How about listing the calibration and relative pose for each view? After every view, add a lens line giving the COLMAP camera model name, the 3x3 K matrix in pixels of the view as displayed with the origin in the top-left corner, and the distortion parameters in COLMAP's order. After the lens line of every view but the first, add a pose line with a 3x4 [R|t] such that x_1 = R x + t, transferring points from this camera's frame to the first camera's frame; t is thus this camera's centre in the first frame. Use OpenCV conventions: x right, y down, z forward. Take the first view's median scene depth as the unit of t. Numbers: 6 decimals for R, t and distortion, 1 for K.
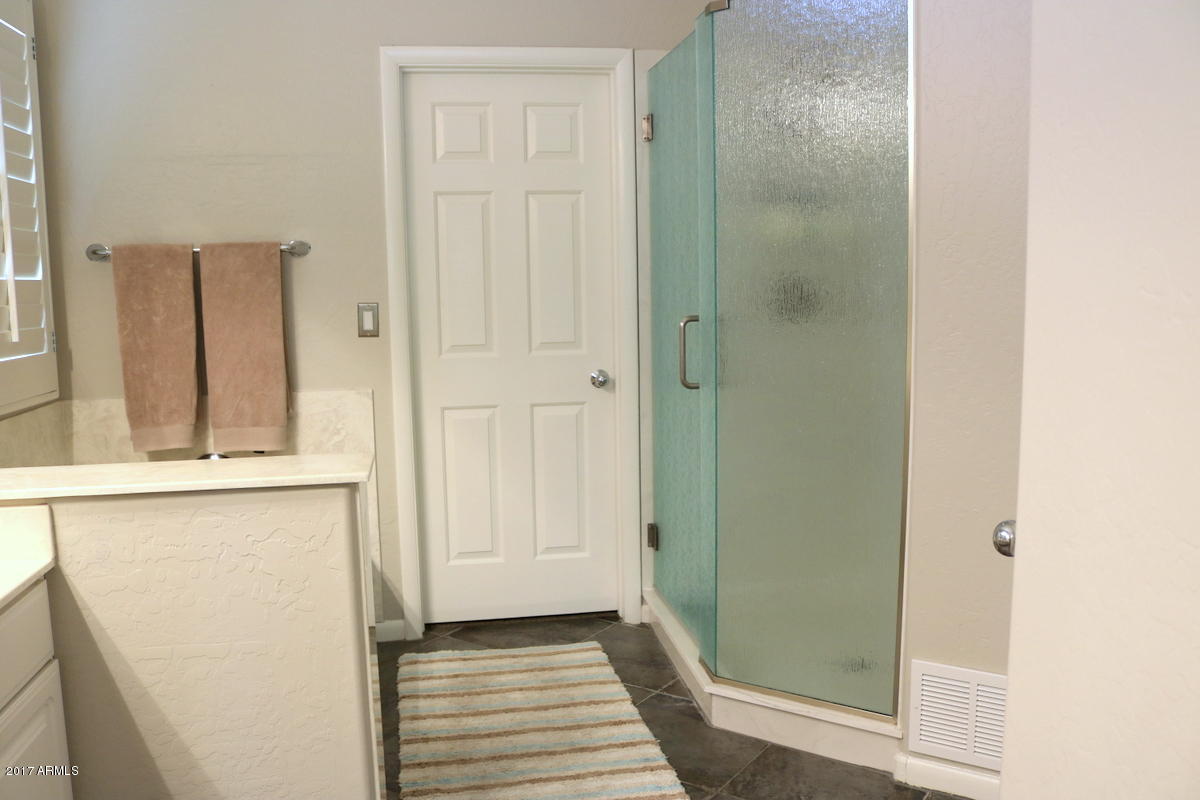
lens RADIAL K [[998.0, 0, 600.9], [0, 998.0, 405.4], [0, 0, 1]] dist [-0.140222, 0.098183]
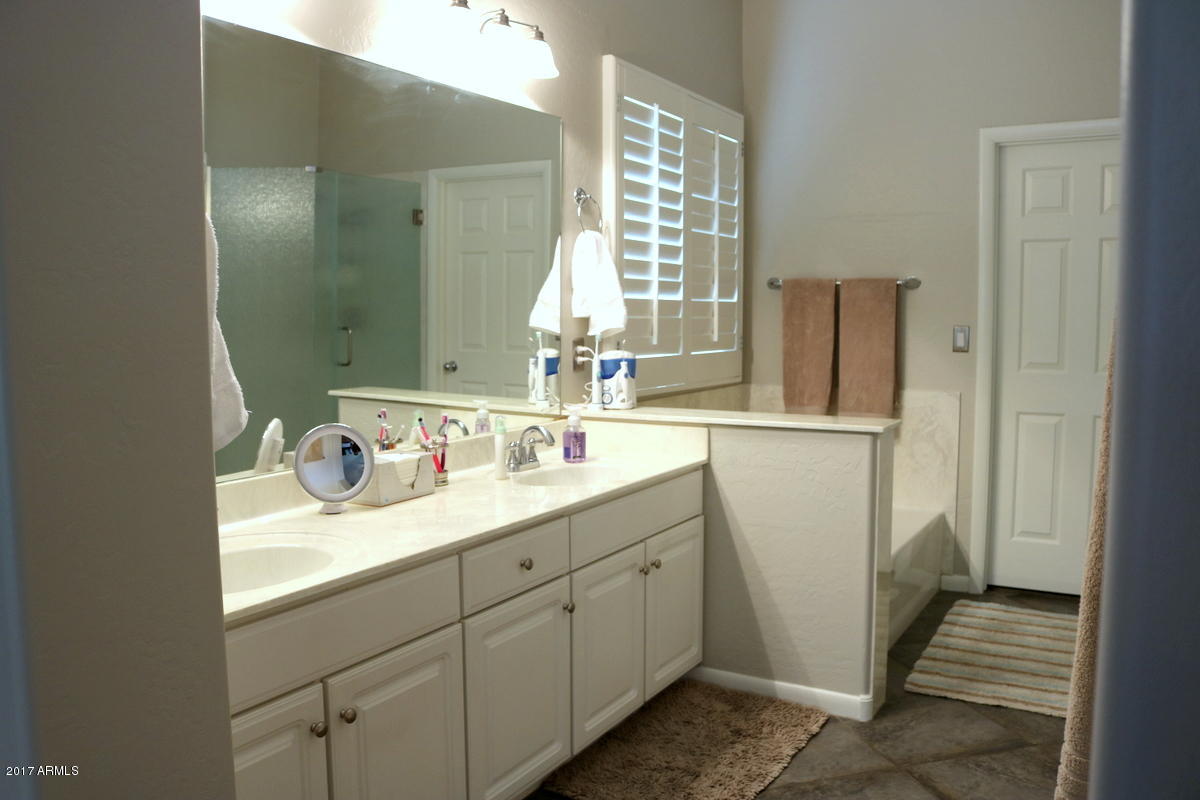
lens RADIAL K [[998.0, 0, 598.7], [0, 998.0, 401.0], [0, 0, 1]] dist [-0.140222, 0.098183]
pose [[0.762362, 0.074240, -0.642878, 0.250485], [-0.091695, 0.995767, 0.006254, 0.032247], [0.640622, 0.054181, 0.765943, -0.303546]]
